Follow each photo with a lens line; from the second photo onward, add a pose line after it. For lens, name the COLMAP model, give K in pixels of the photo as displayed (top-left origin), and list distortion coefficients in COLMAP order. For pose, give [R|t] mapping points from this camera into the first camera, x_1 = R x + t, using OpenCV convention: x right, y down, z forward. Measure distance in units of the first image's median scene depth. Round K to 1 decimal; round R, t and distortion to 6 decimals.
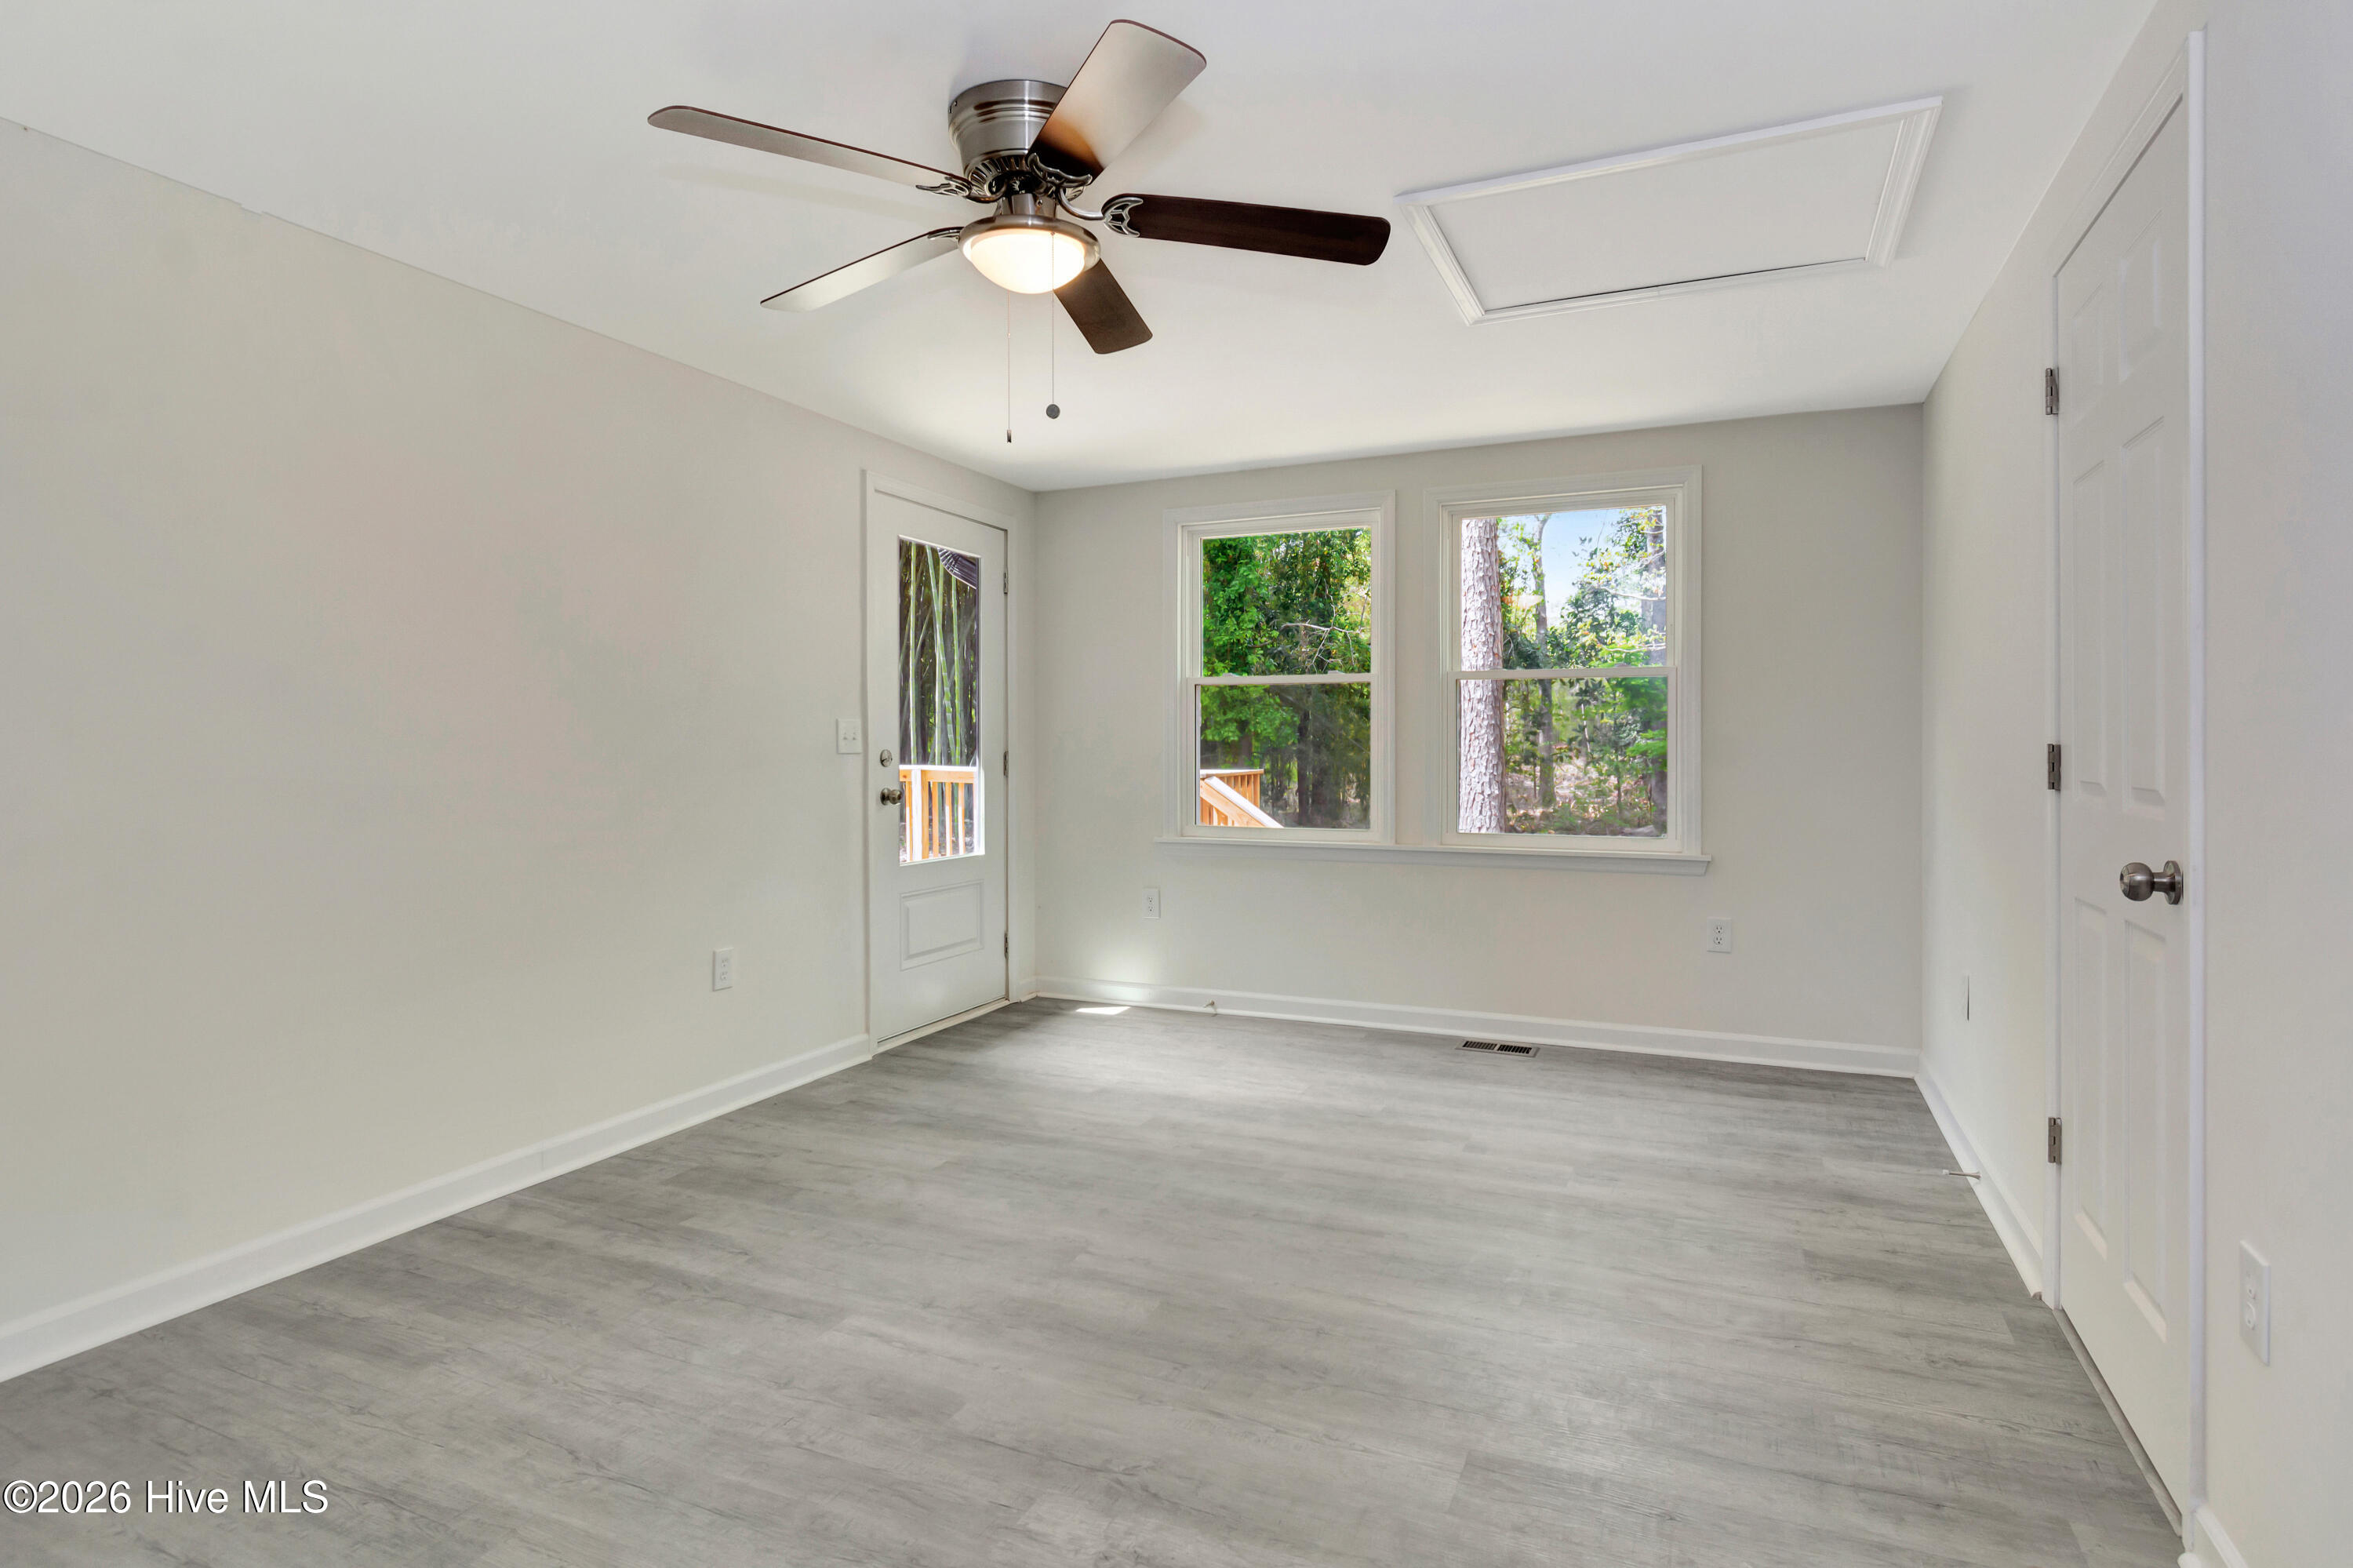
lens RADIAL K [[1250.3, 0, 1176.5], [0, 1250.3, 784.0], [0, 0, 1]] dist [0.003126, -0.000724]
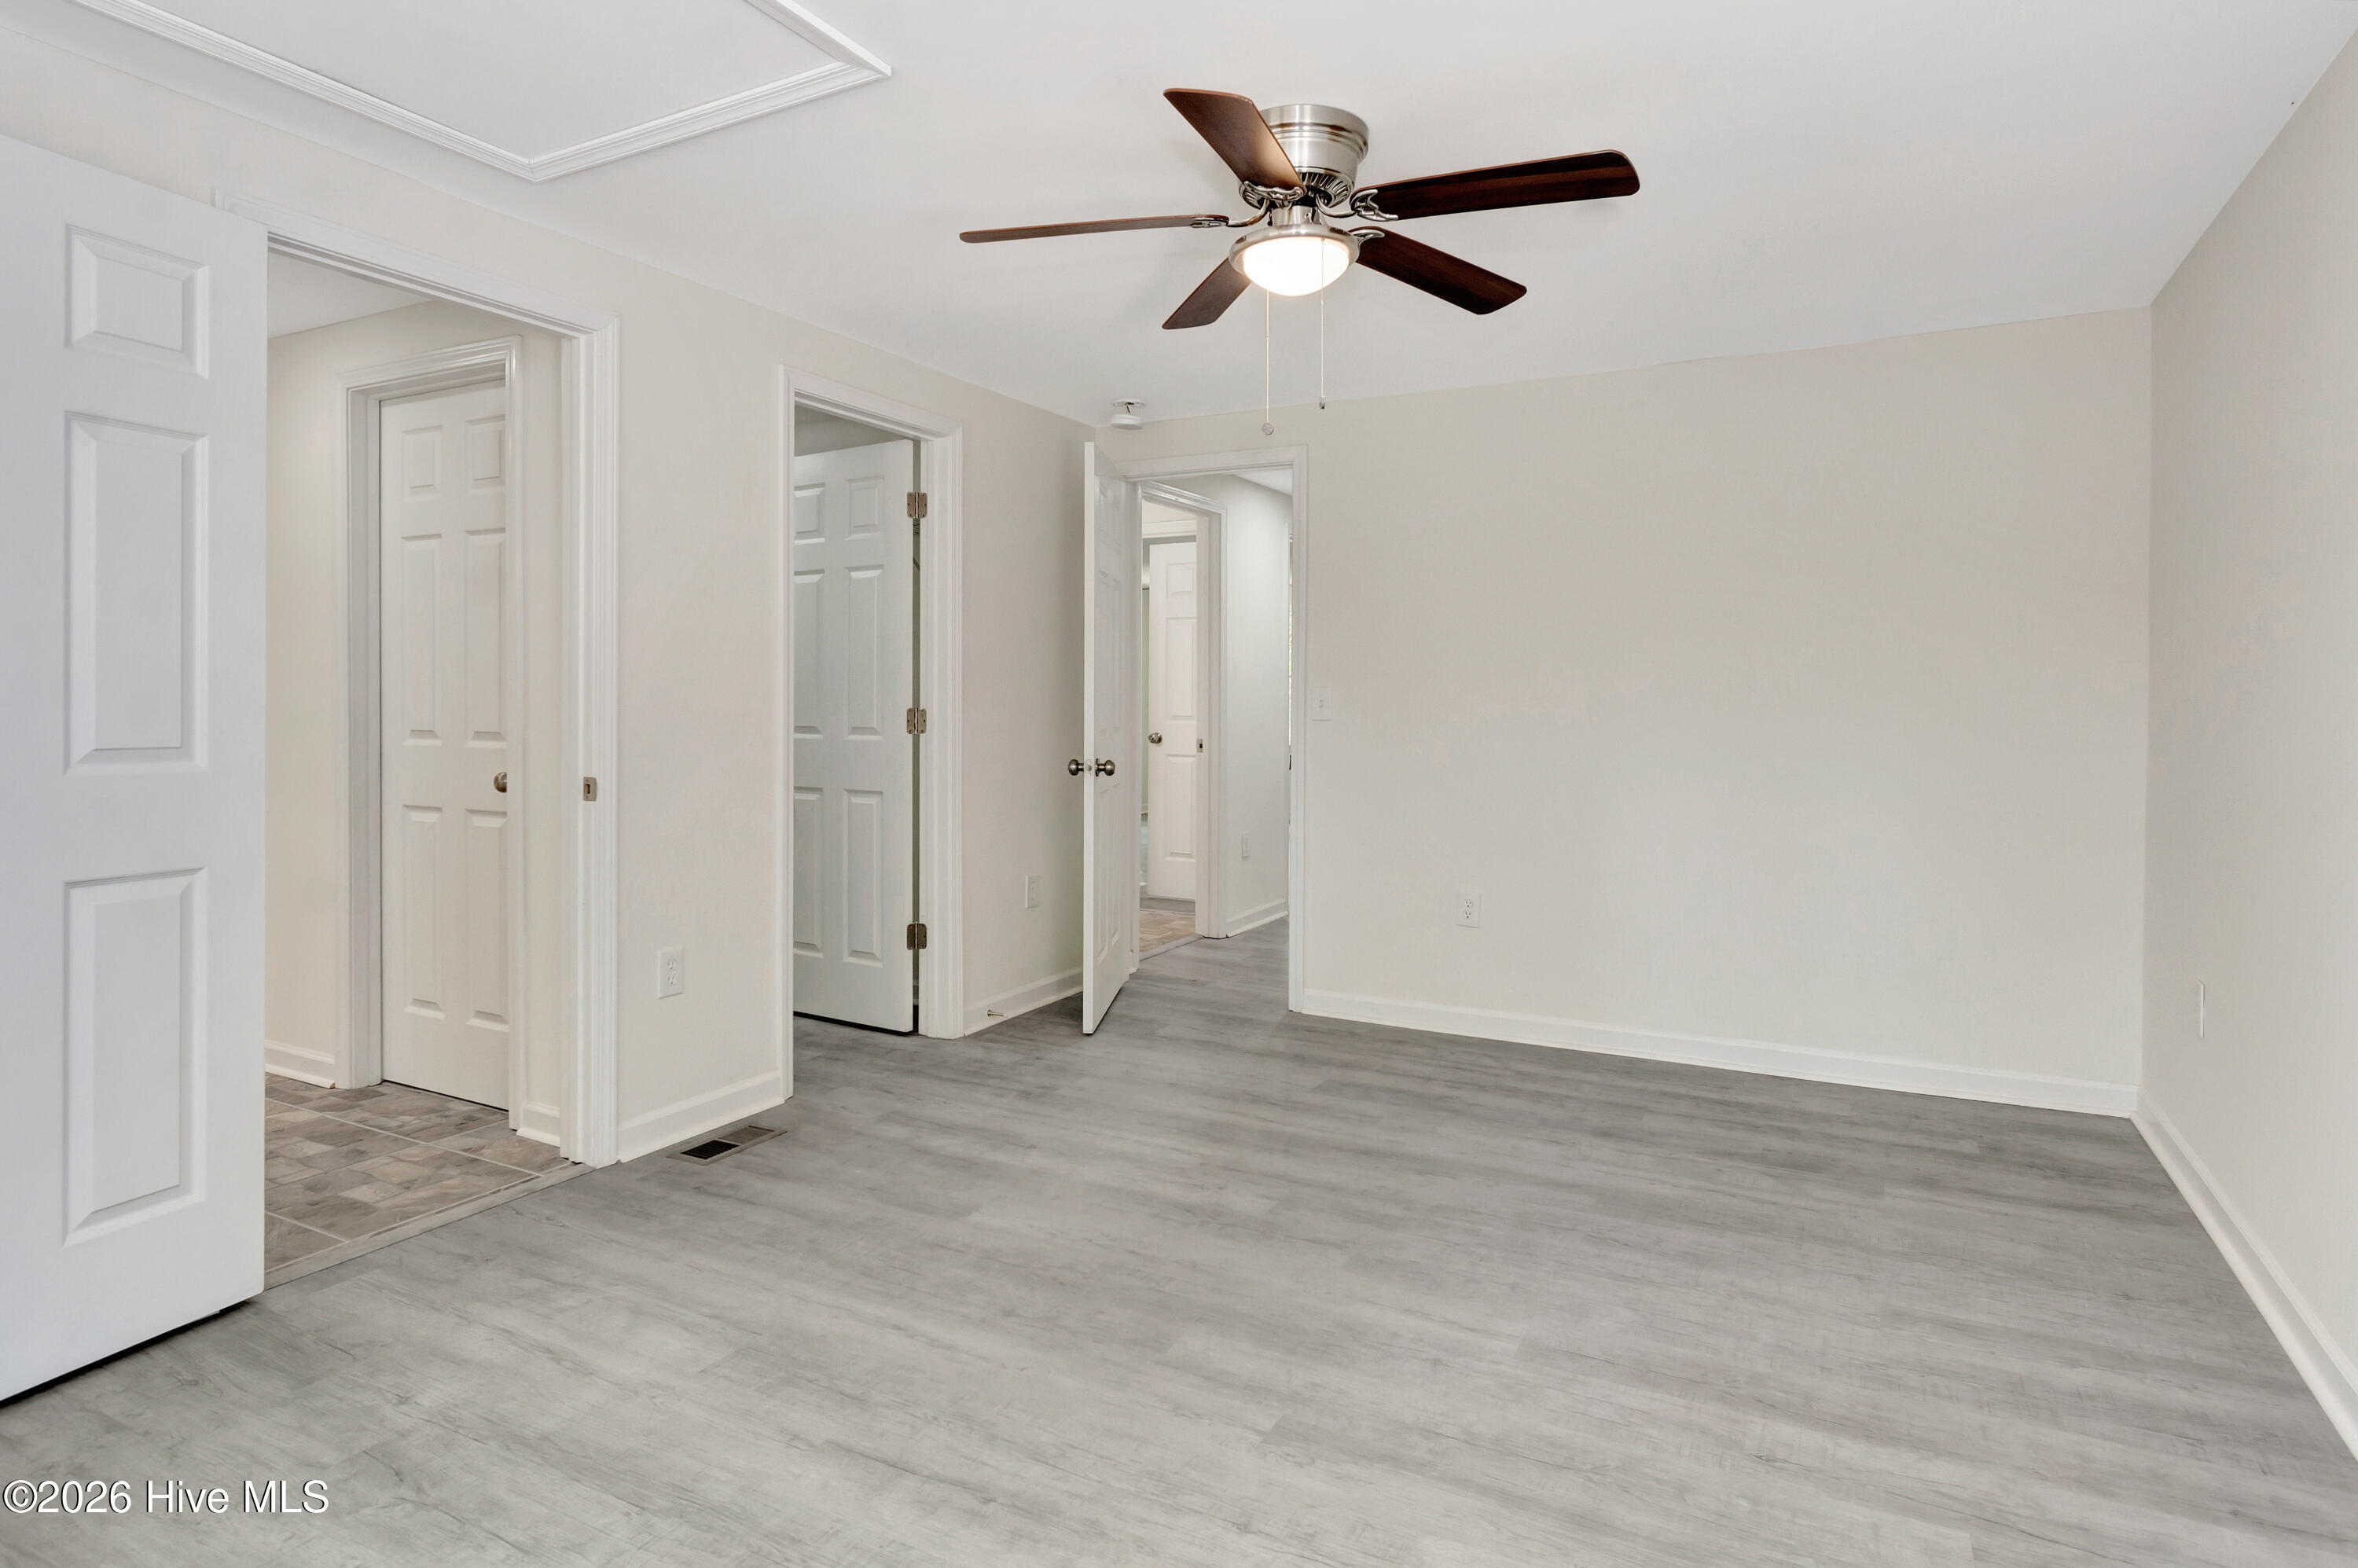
lens RADIAL K [[1277.3, 0, 1180.6], [0, 1277.3, 702.1], [0, 0, 1]] dist [0.020212, 0.000302]
pose [[-0.997814, -0.001831, 0.066059, -0.078441], [0.000374, 0.999444, 0.033353, -0.066255], [-0.066083, 0.033305, -0.997258, 1.833092]]
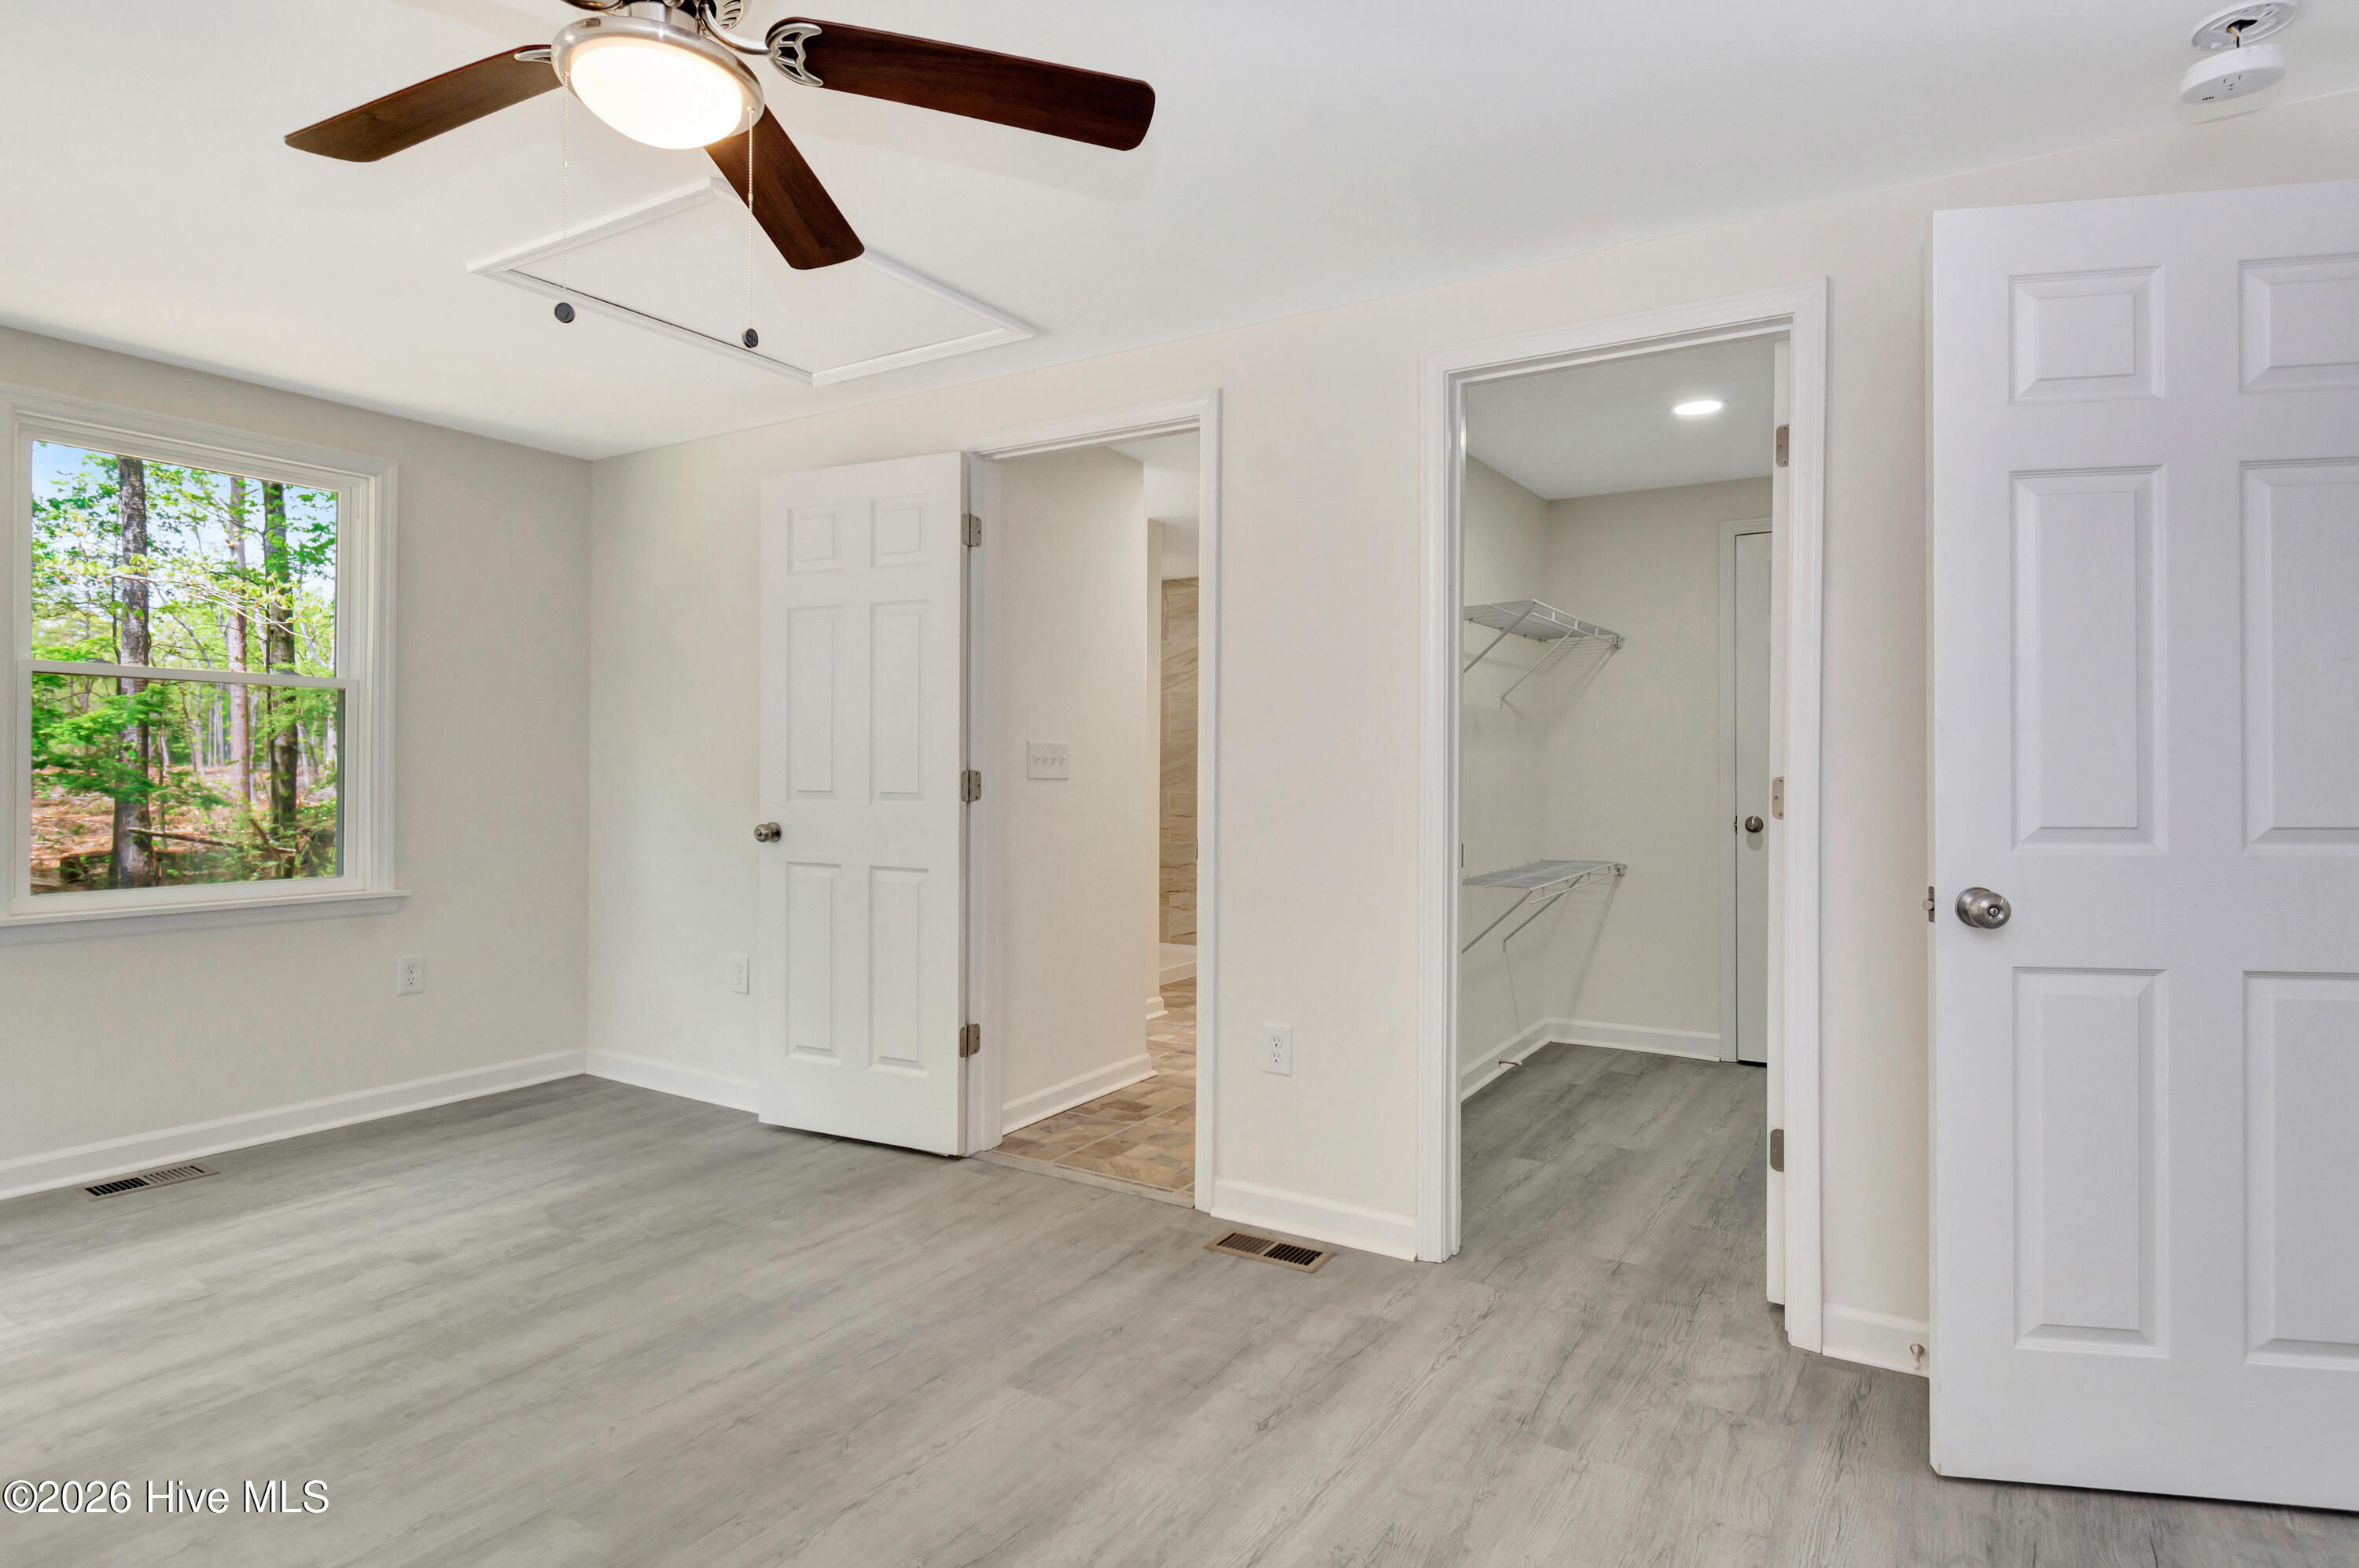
lens RADIAL K [[1253.4, 0, 1179.5], [0, 1253.4, 784.0], [0, 0, 1]] dist [0.003126, -0.000724]
pose [[0.138528, -0.007244, 0.990332, -0.682186], [0.027493, 0.999616, 0.003466, -0.014080], [-0.989977, 0.026747, 0.138674, 0.512125]]
